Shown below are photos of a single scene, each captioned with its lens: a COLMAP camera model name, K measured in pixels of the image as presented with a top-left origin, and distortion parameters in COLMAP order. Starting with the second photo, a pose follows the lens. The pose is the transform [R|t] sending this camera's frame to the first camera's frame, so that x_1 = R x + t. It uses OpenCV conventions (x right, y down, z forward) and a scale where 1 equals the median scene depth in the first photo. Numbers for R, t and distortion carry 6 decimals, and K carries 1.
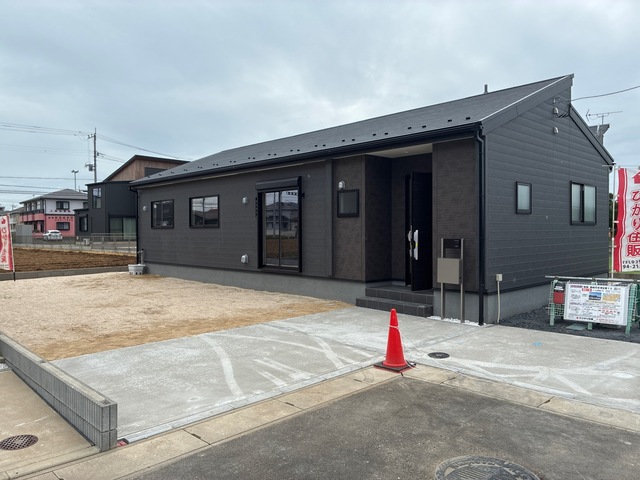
lens RADIAL K [[485.6, 0, 320.0], [0, 485.6, 240.0], [0, 0, 1]] dist [0.005794, 0.001472]
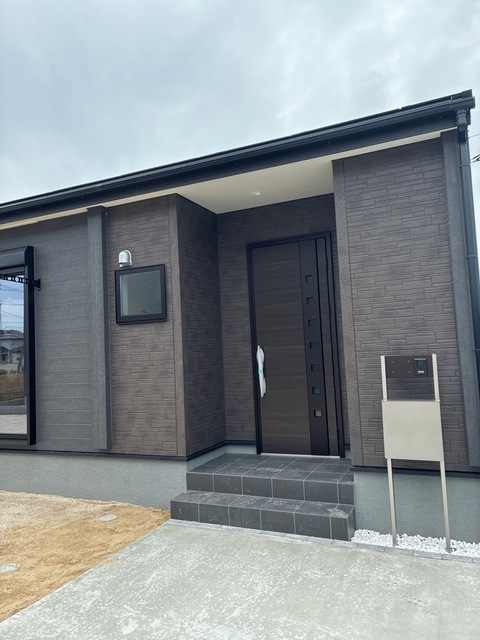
lens RADIAL K [[485.6, 0, 240.0], [0, 485.6, 320.0], [0, 0, 1]] dist [0.005794, 0.001472]
pose [[0.928817, -0.012013, 0.370344, -0.029689], [0.048600, 0.994790, -0.089619, -0.002175], [-0.367338, 0.101238, 0.924561, 0.526597]]
